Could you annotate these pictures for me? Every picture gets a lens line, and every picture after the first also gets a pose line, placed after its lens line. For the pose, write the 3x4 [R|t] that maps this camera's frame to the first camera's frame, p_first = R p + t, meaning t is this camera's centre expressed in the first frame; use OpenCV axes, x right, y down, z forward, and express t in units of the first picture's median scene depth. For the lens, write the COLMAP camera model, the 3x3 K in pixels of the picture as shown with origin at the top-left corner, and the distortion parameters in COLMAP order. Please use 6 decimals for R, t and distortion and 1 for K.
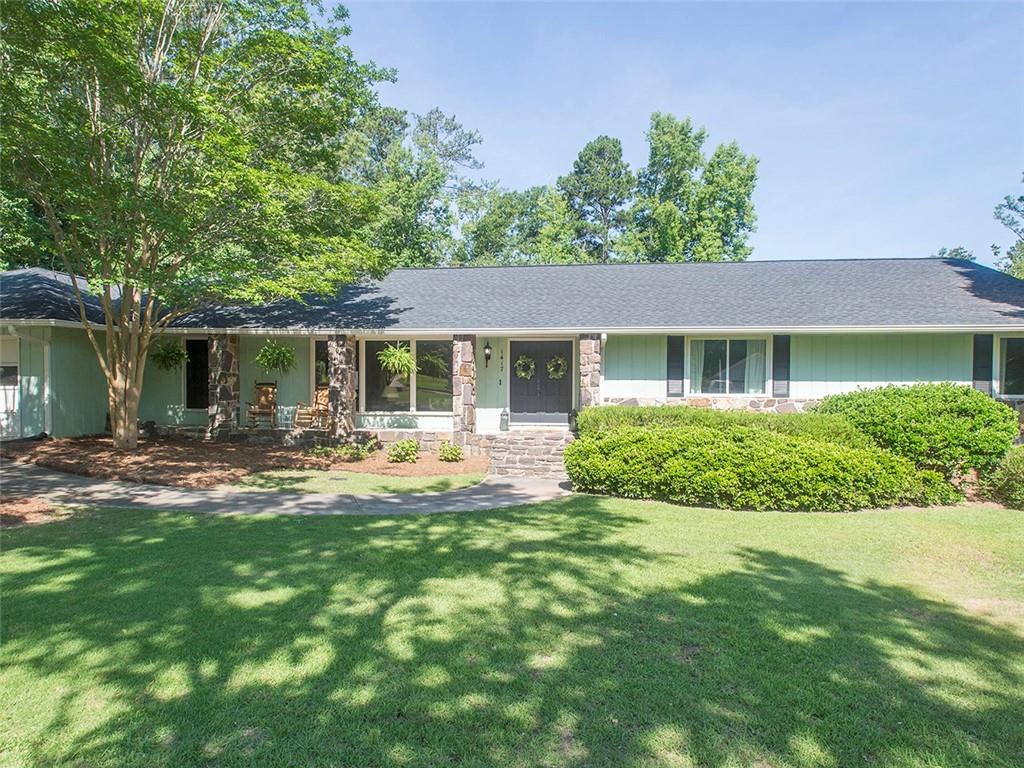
lens RADIAL K [[571.0, 0, 512.0], [0, 571.0, 384.0], [0, 0, 1]] dist [0.009271, -0.000179]
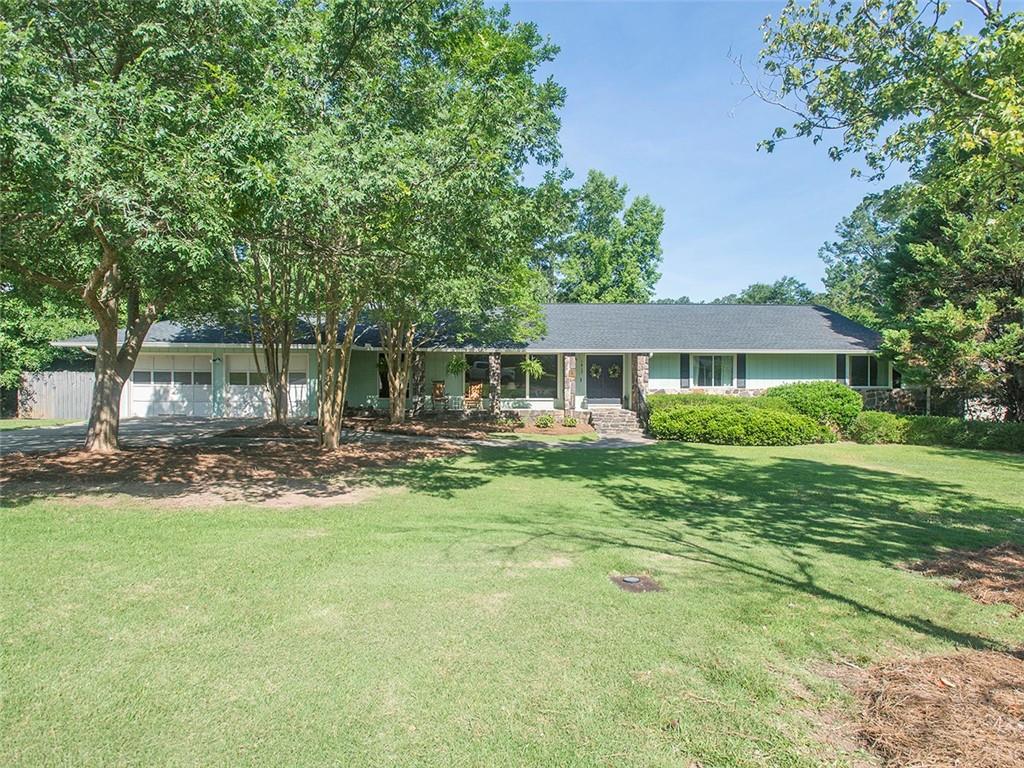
lens RADIAL K [[528.0, 0, 471.2], [0, 528.0, 366.1], [0, 0, 1]] dist [0.002274, 0.000850]
pose [[0.989697, -0.001474, 0.143172, -0.594244], [0.002181, 0.999986, -0.004783, -0.039124], [-0.143163, 0.005046, 0.989686, -0.510994]]
